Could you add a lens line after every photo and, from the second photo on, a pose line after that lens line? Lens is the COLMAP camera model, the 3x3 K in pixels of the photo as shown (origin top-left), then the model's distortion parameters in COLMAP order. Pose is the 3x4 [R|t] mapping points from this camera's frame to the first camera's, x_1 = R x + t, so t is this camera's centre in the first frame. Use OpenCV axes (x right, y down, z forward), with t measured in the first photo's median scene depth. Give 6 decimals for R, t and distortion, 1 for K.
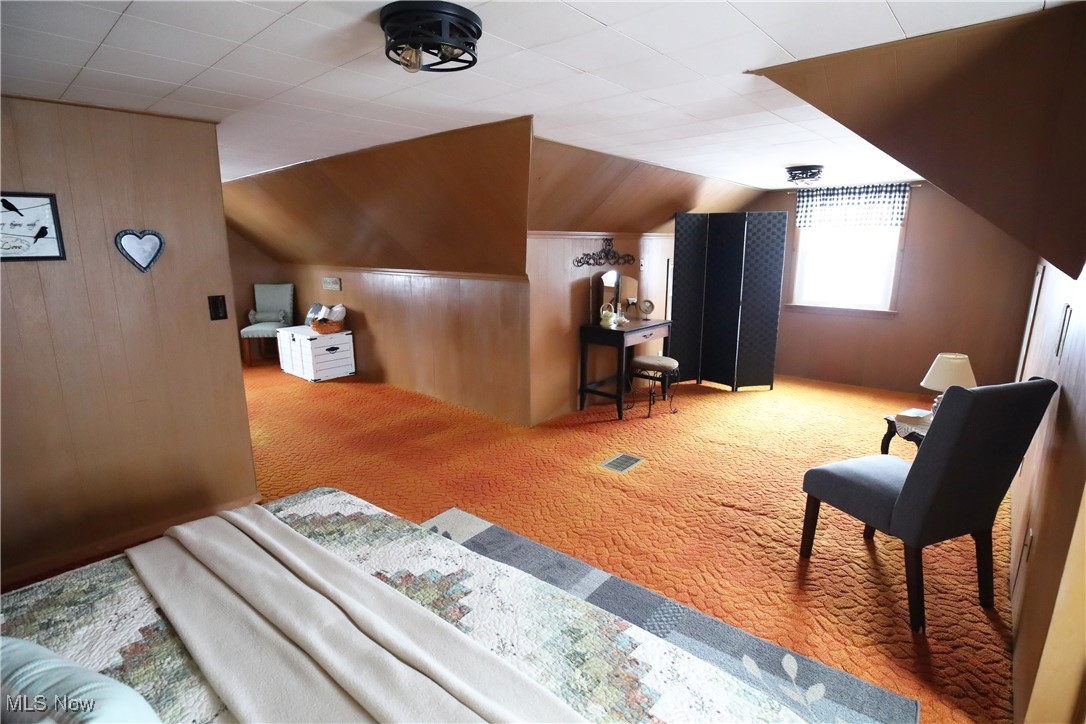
lens RADIAL K [[531.4, 0, 546.5], [0, 531.4, 366.3], [0, 0, 1]] dist [-0.016879, -0.006552]
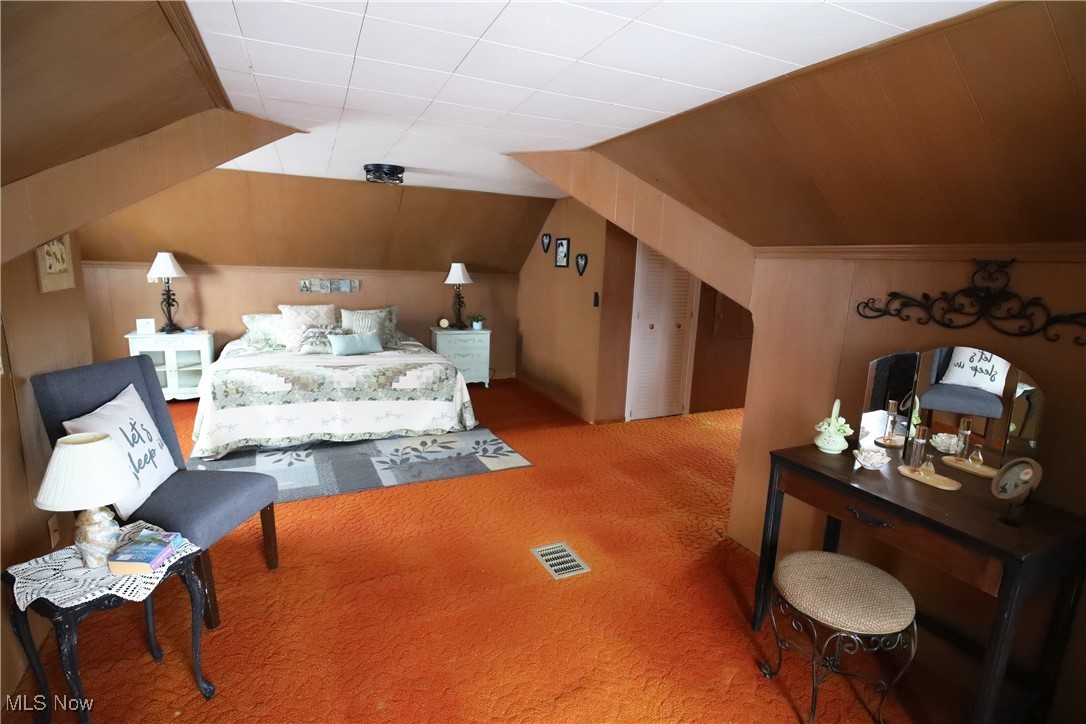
lens RADIAL K [[531.4, 0, 546.5], [0, 531.4, 366.3], [0, 0, 1]] dist [-0.016879, -0.006552]
pose [[-0.427285, 0.163315, -0.889245, 0.592136], [-0.230931, 0.931212, 0.281985, -0.211084], [0.874127, 0.325842, -0.360178, 0.920223]]
